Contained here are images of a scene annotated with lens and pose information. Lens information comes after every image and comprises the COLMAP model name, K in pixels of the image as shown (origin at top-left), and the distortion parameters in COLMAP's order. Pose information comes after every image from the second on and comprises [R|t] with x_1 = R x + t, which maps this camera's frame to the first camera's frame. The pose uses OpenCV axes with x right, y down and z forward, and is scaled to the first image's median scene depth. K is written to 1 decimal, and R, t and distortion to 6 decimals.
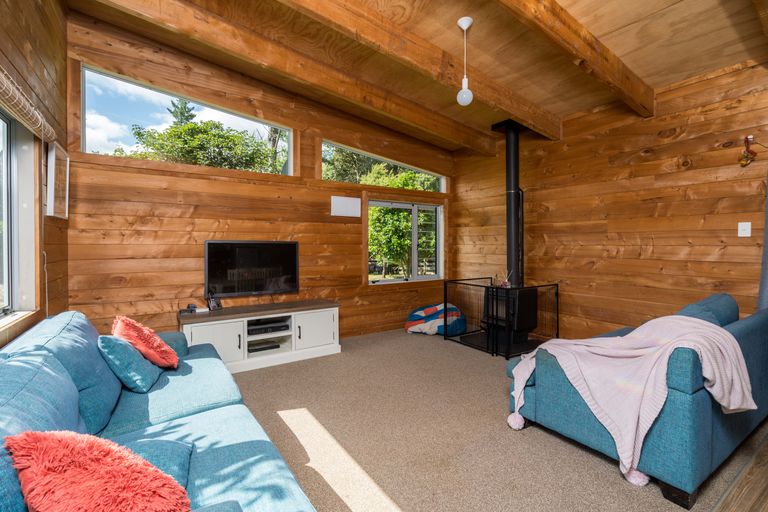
lens RADIAL K [[349.6, 0, 382.6], [0, 349.6, 244.2], [0, 0, 1]] dist [-0.001155, -0.000115]
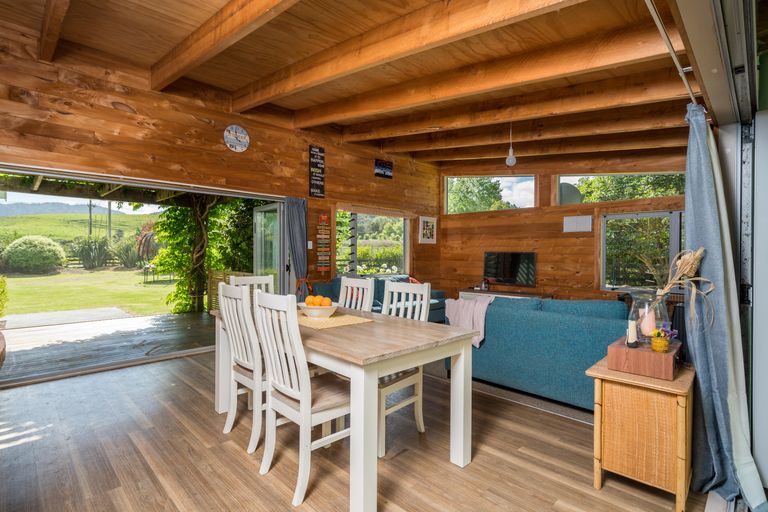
lens RADIAL K [[379.2, 0, 384.0], [0, 379.2, 256.0], [0, 0, 1]] dist [0.000885, 0.000120]
pose [[0.200829, 0.003903, -0.979619, 1.321905], [-0.010655, 0.999942, 0.001800, 0.012517], [0.979568, 0.010076, 0.200859, 0.087532]]
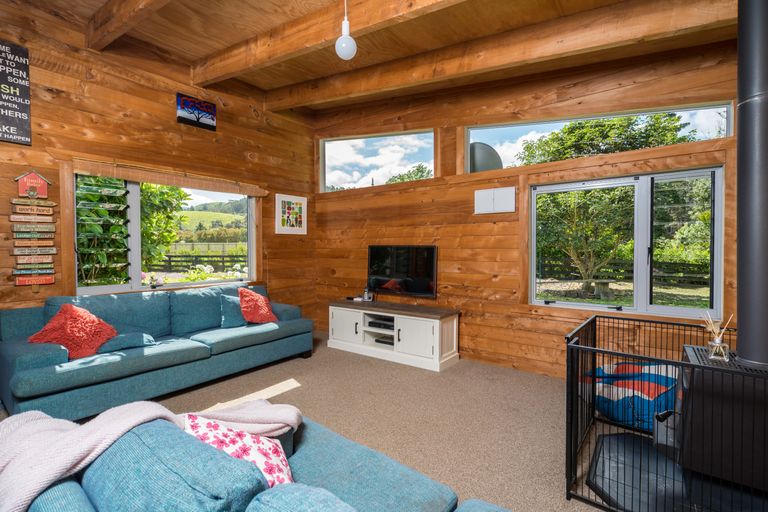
lens RADIAL K [[357.8, 0, 377.1], [0, 357.8, 253.3], [0, 0, 1]] dist [-0.000747, -0.000048]
pose [[0.321992, 0.009502, -0.946695, 0.720721], [-0.000156, 0.999950, 0.009983, 0.004221], [0.946742, -0.003067, 0.321978, 0.605806]]
